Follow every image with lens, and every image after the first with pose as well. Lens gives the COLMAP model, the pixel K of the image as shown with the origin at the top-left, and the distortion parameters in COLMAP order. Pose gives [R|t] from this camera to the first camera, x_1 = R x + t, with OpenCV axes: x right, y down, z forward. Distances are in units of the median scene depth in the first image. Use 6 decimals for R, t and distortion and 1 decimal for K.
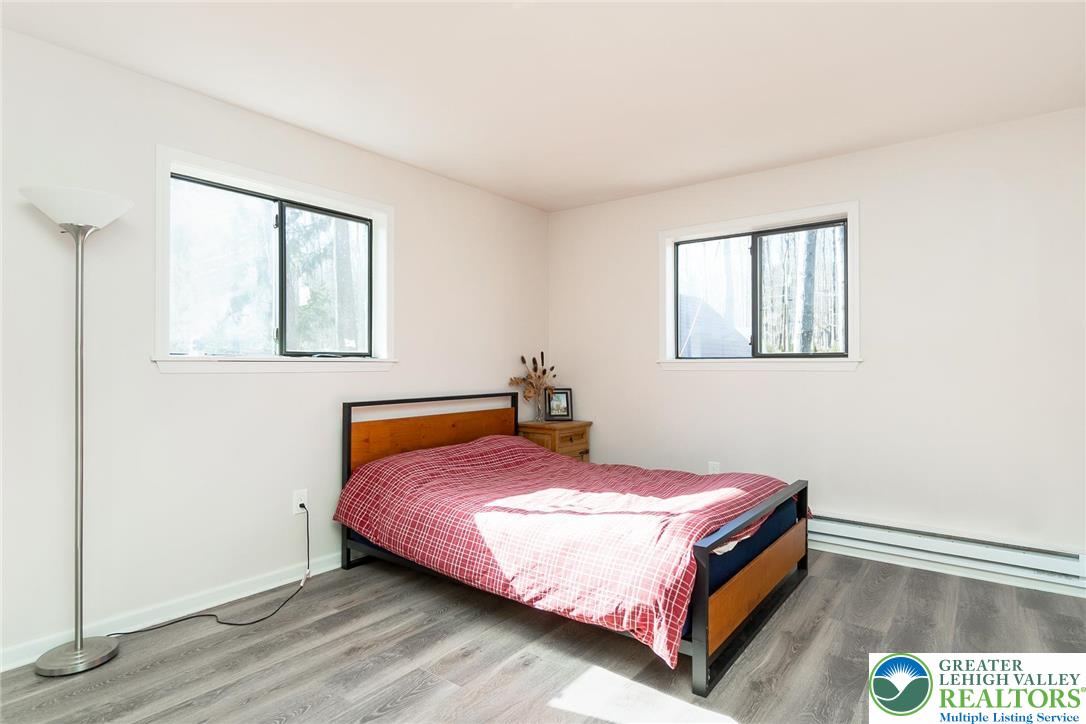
lens RADIAL K [[576.0, 0, 547.2], [0, 576.0, 361.9], [0, 0, 1]] dist [0.001197, 0.000002]
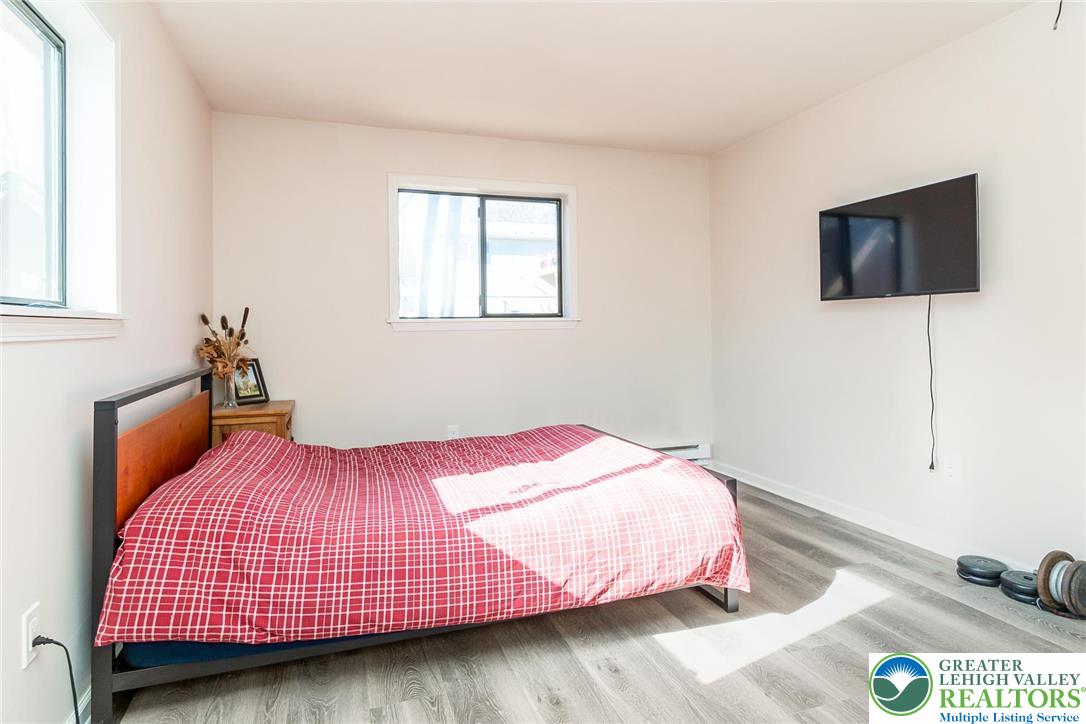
lens RADIAL K [[576.0, 0, 577.4], [0, 576.0, 327.2], [0, 0, 1]] dist [0.001197, 0.000002]
pose [[0.566124, -0.007741, 0.824284, -0.713771], [0.008436, 0.999958, 0.003597, 0.014096], [-0.824277, 0.004918, 0.566166, 0.525157]]
